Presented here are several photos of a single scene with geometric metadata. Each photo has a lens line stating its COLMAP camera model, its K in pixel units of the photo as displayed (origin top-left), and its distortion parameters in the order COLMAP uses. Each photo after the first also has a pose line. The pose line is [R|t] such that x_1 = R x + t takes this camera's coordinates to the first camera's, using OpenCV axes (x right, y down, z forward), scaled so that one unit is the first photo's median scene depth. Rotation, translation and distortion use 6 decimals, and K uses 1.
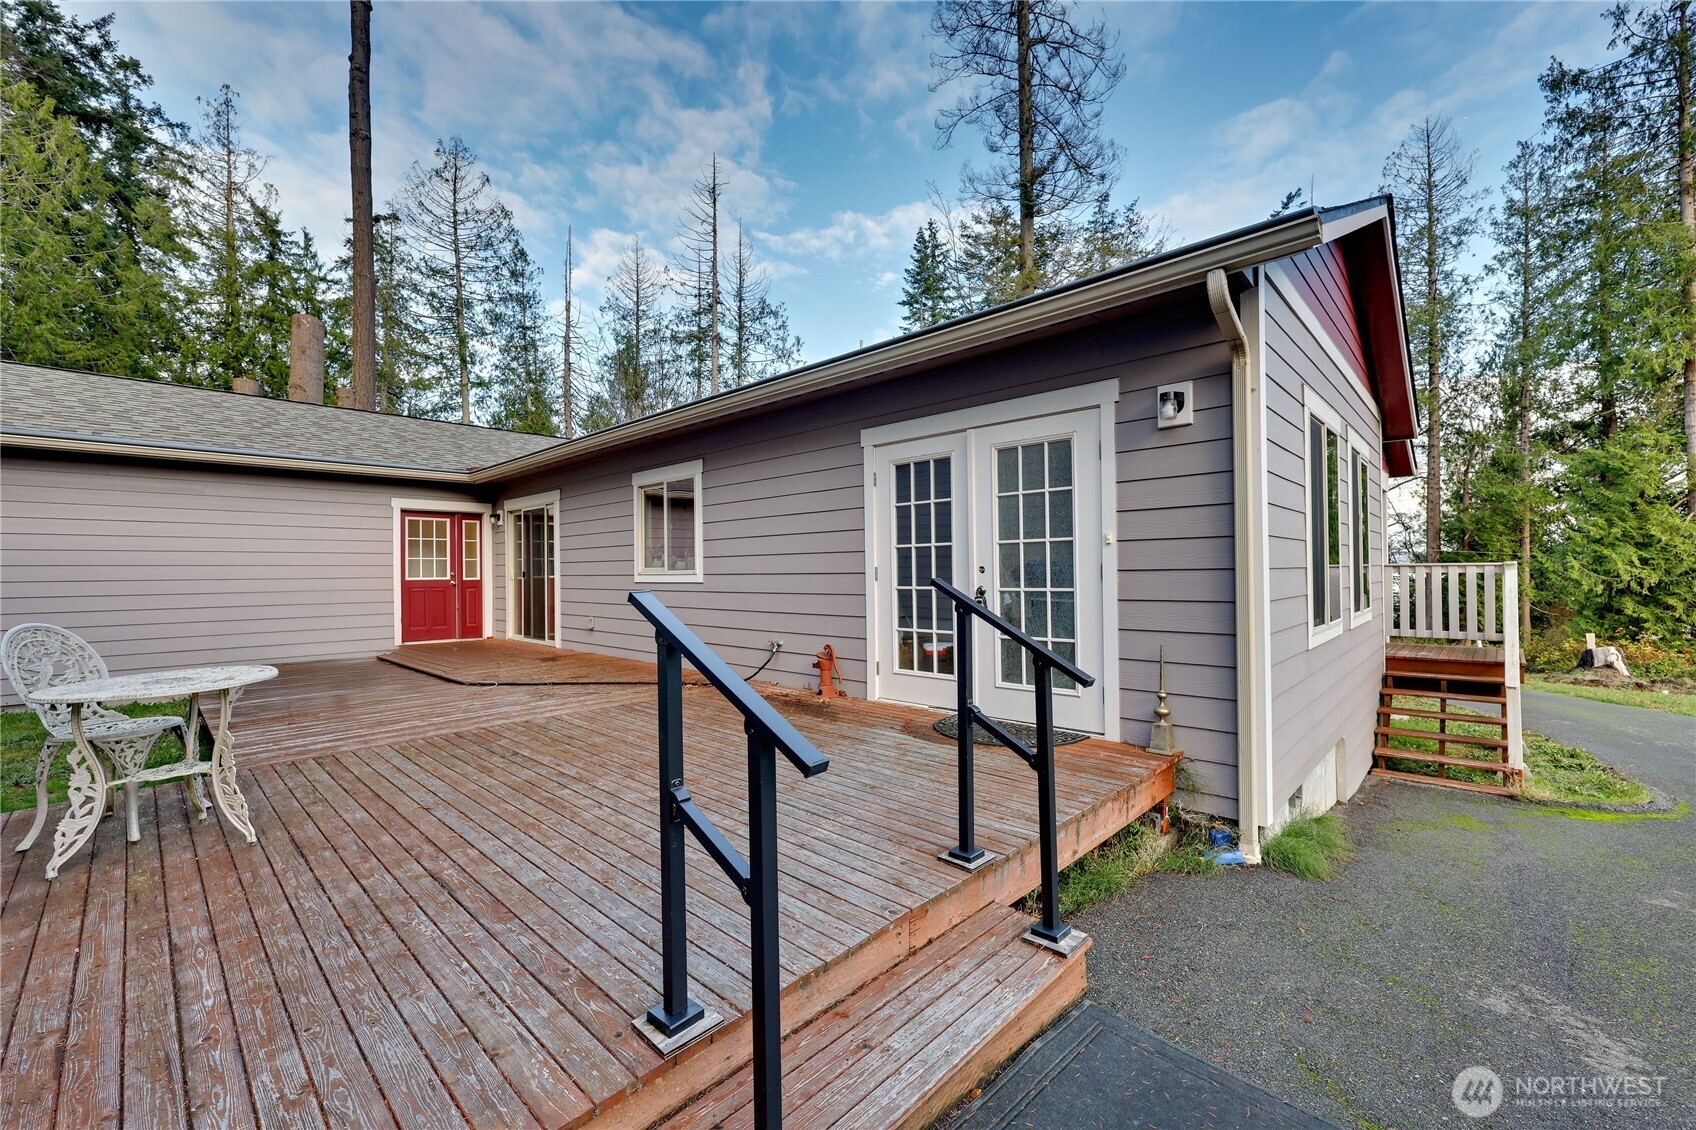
lens RADIAL K [[676.2, 0, 848.0], [0, 676.2, 565.0], [0, 0, 1]] dist [0.001233, -0.000025]
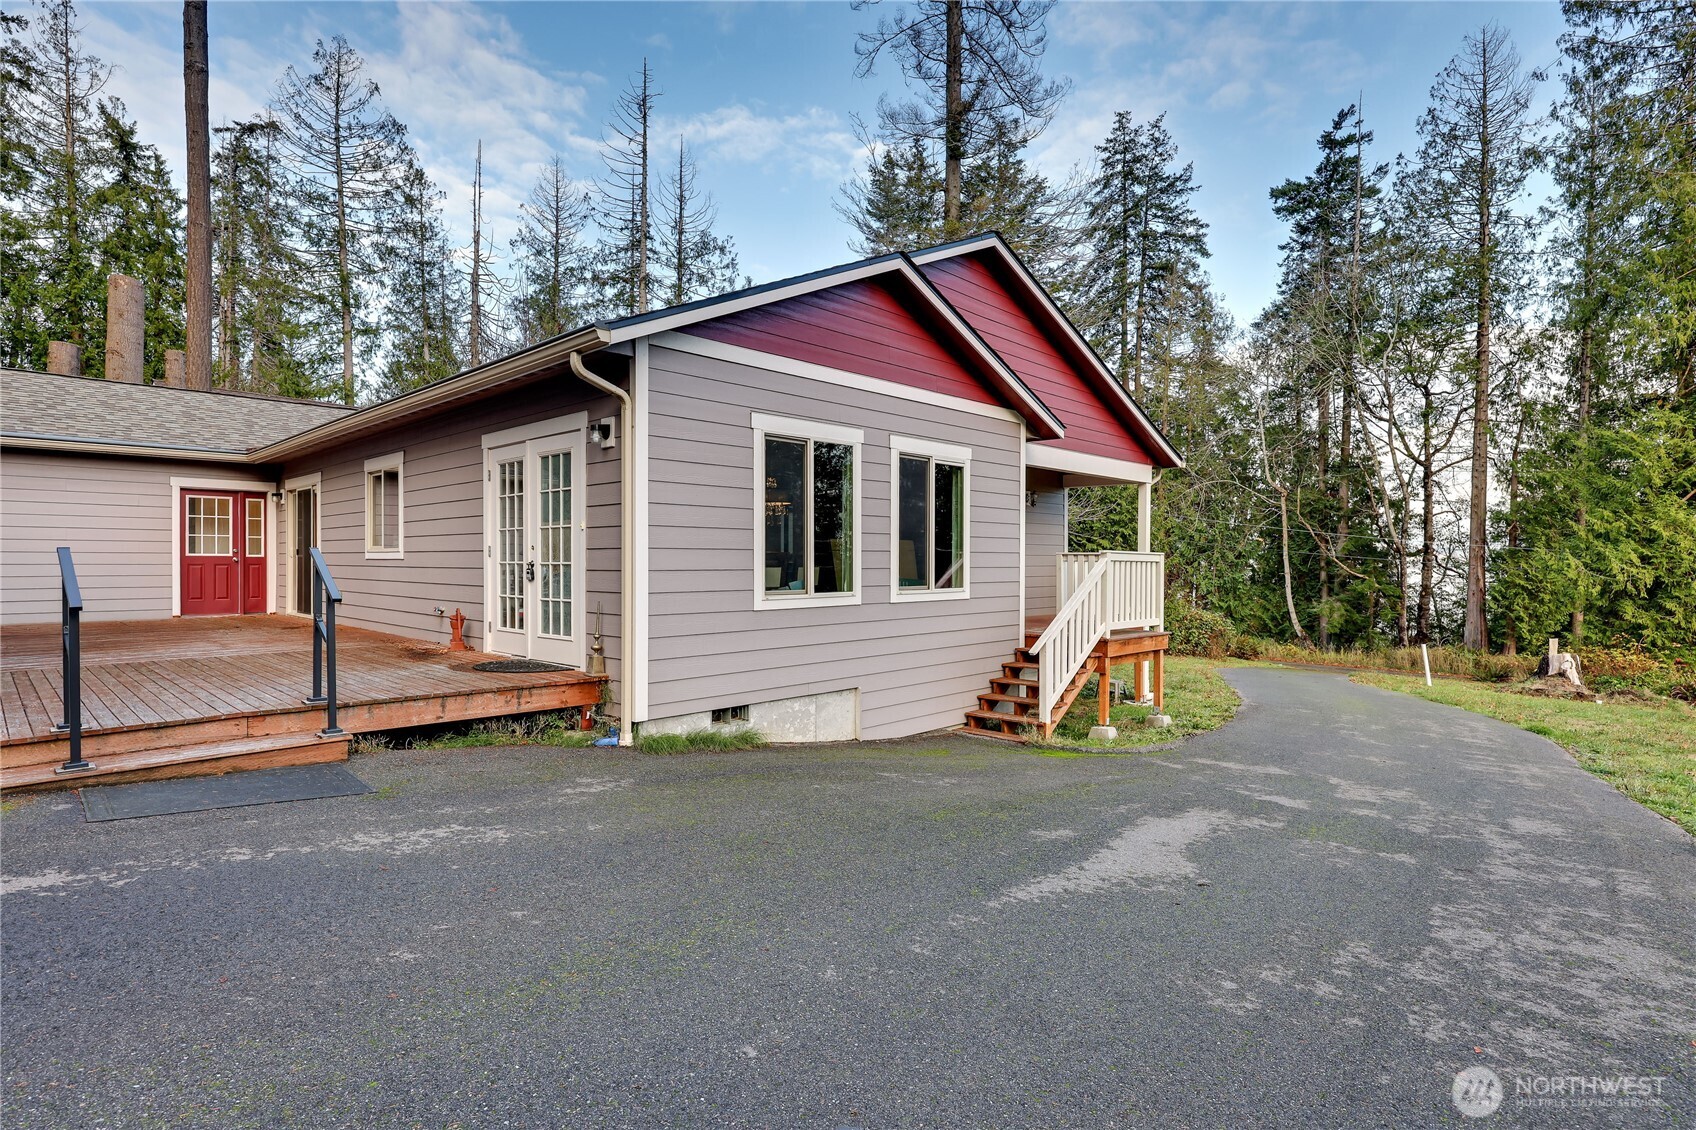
lens RADIAL K [[851.5, 0, 848.0], [0, 851.5, 565.0], [0, 0, 1]] dist [-0.001231, 0.001276]
pose [[0.999810, 0.014934, -0.012560, 0.092629], [-0.014762, 0.999798, 0.013636, 0.000889], [0.012761, -0.013448, 0.999828, -0.072006]]
